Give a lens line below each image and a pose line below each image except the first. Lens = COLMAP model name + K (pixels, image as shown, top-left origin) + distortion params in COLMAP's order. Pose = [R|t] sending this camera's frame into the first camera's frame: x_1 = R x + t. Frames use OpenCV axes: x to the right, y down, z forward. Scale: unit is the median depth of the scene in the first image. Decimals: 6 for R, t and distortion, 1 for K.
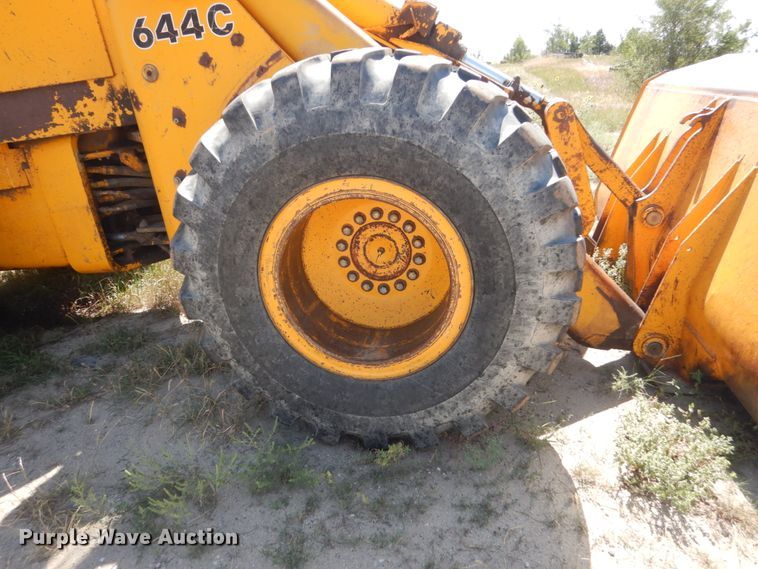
lens RADIAL K [[541.6, 0, 379.0], [0, 541.6, 284.5], [0, 0, 1]] dist [-0.000576, -0.000618]
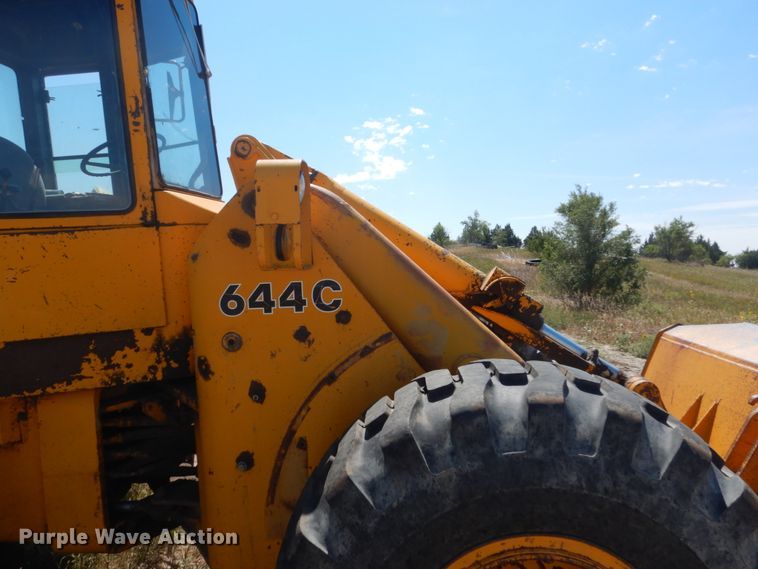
lens RADIAL K [[541.6, 0, 379.0], [0, 541.6, 284.5], [0, 0, 1]] dist [-0.000576, -0.000618]
pose [[0.987494, 0.071496, 0.140513, -0.333598], [-0.026968, 0.954726, -0.296262, -0.238727], [-0.155333, 0.288767, 0.944714, 0.125509]]
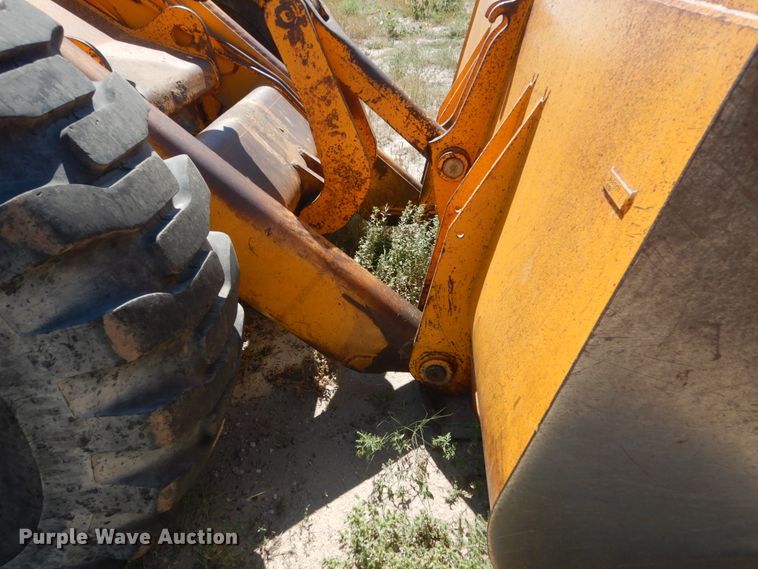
lens RADIAL K [[541.6, 0, 379.0], [0, 541.6, 284.5], [0, 0, 1]] dist [-0.000576, -0.000618]
pose [[0.993904, -0.091791, 0.061070, 0.452079], [0.079494, 0.980463, 0.179924, -0.135963], [-0.076392, -0.173972, 0.981783, 0.389704]]
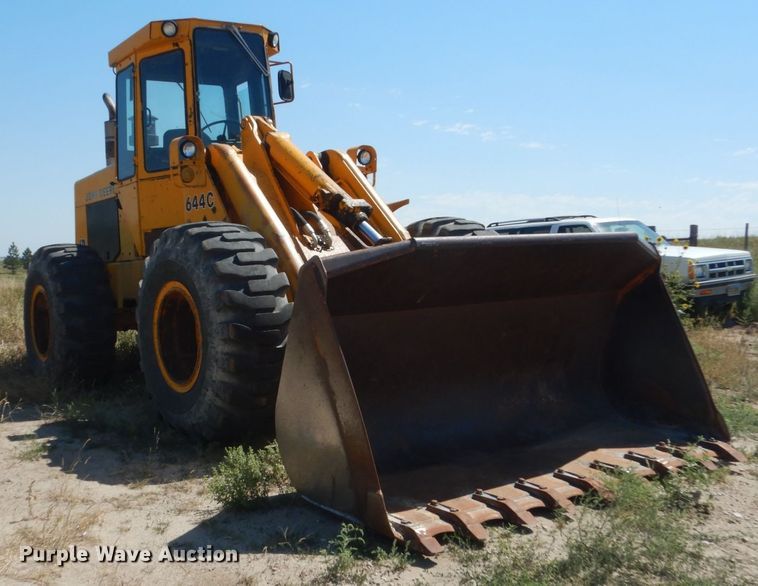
lens RADIAL K [[915.4, 0, 379.0], [0, 915.4, 293.0], [0, 0, 1]] dist [0.011701, 0.010754]
pose [[0.732639, 0.106160, -0.672287, 2.234432], [-0.275728, 0.949370, -0.150566, 0.121298], [0.622266, 0.295679, 0.724817, -0.798225]]
